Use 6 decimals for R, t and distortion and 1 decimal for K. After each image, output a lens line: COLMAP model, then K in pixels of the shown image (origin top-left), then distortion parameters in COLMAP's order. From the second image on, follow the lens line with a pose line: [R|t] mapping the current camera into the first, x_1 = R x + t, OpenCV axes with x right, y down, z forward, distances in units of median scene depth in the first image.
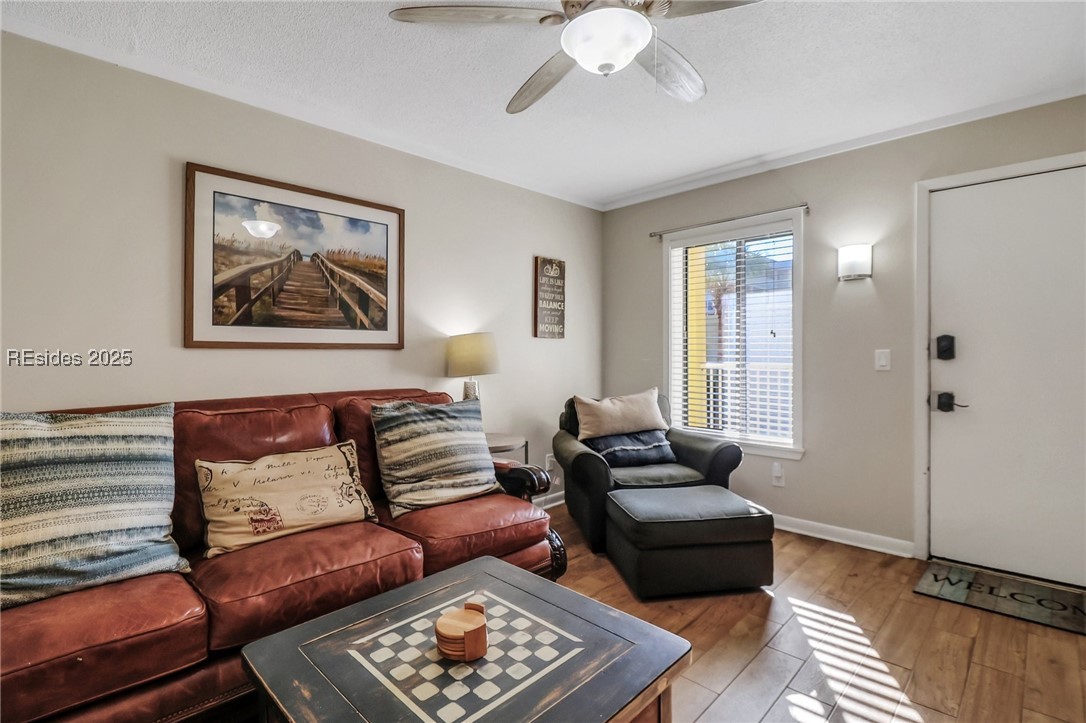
lens RADIAL K [[504.0, 0, 535.5], [0, 504.0, 346.5], [0, 0, 1]] dist [-0.001510, -0.012252]
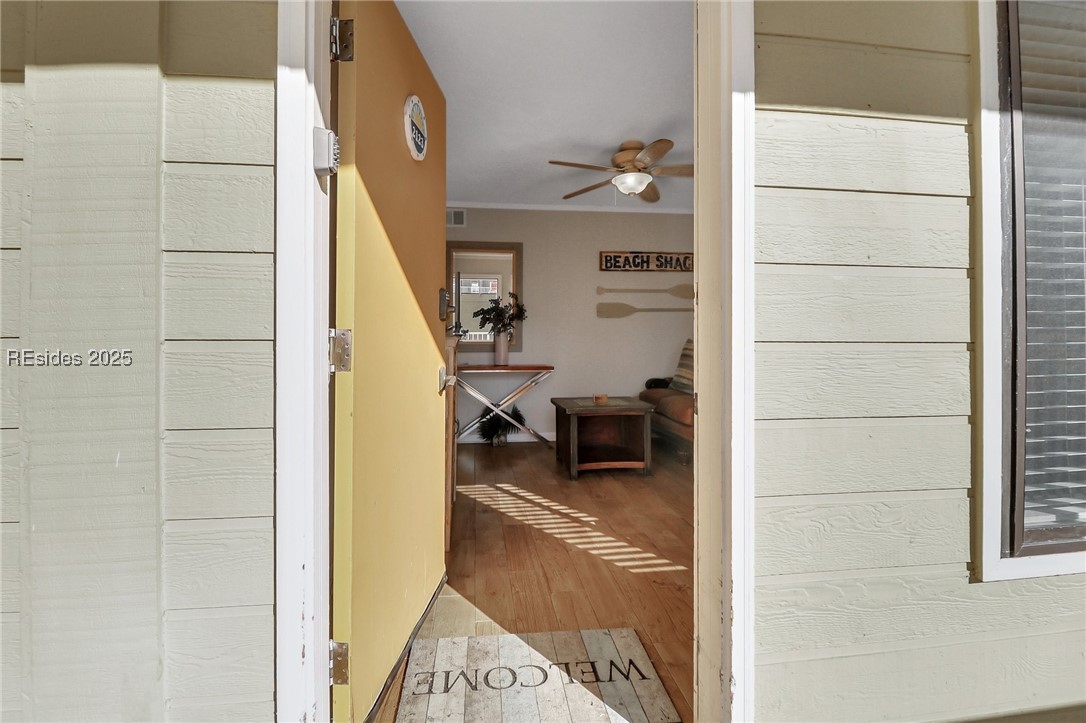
lens RADIAL K [[504.0, 0, 540.9], [0, 504.0, 340.7], [0, 0, 1]] dist [-0.001510, -0.012252]
pose [[-0.607859, 0.011520, -0.793961, 1.286625], [0.018993, 0.999820, -0.000035, 0.055968], [0.793817, -0.015101, -0.607969, 1.218604]]
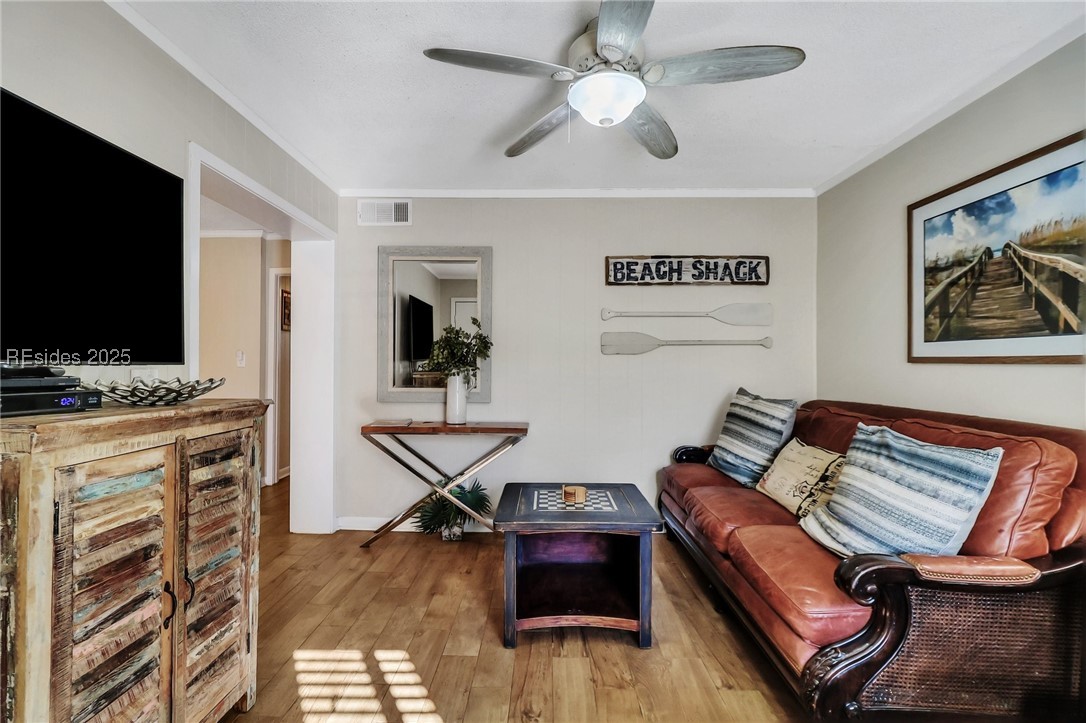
lens RADIAL K [[504.0, 0, 539.7], [0, 504.0, 363.7], [0, 0, 1]] dist [-0.001510, -0.012252]
pose [[-0.713330, 0.005126, -0.700809, 0.636635], [0.011512, 0.999924, -0.004405, -0.000432], [0.700734, -0.011210, -0.713335, 1.034884]]
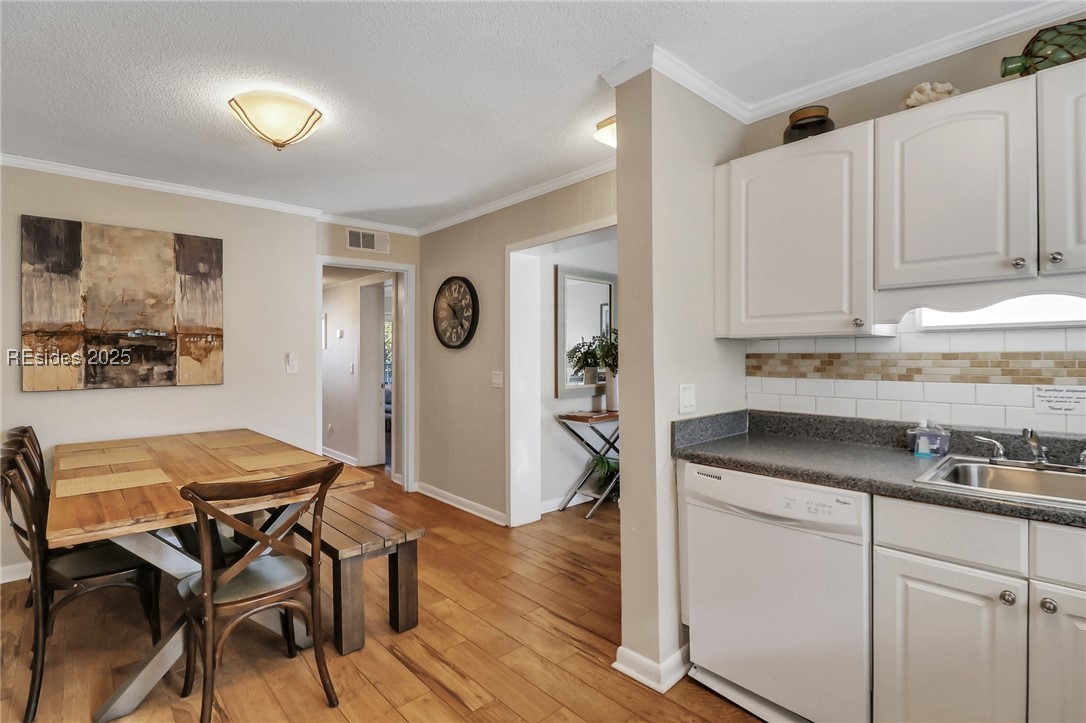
lens RADIAL K [[504.0, 0, 537.2], [0, 504.0, 356.7], [0, 0, 1]] dist [-0.001510, -0.012252]
pose [[-0.037634, 0.012086, -0.999219, 1.577662], [0.020654, 0.999723, 0.011314, -0.060021], [0.999078, -0.020212, -0.037873, -0.241501]]
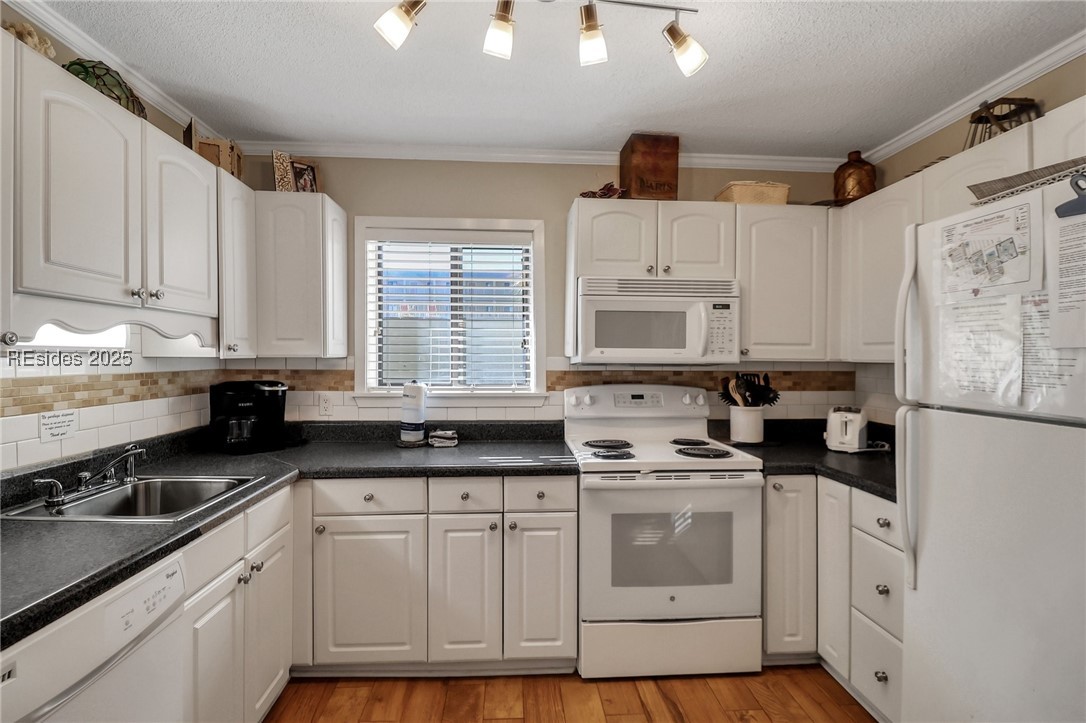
lens RADIAL K [[504.0, 0, 536.1], [0, 504.0, 361.1], [0, 0, 1]] dist [-0.001510, -0.012252]
pose [[0.664888, 0.009885, 0.746877, 0.873333], [-0.023091, 0.999707, 0.007324, -0.083049], [-0.746586, -0.022116, 0.664921, -0.459241]]
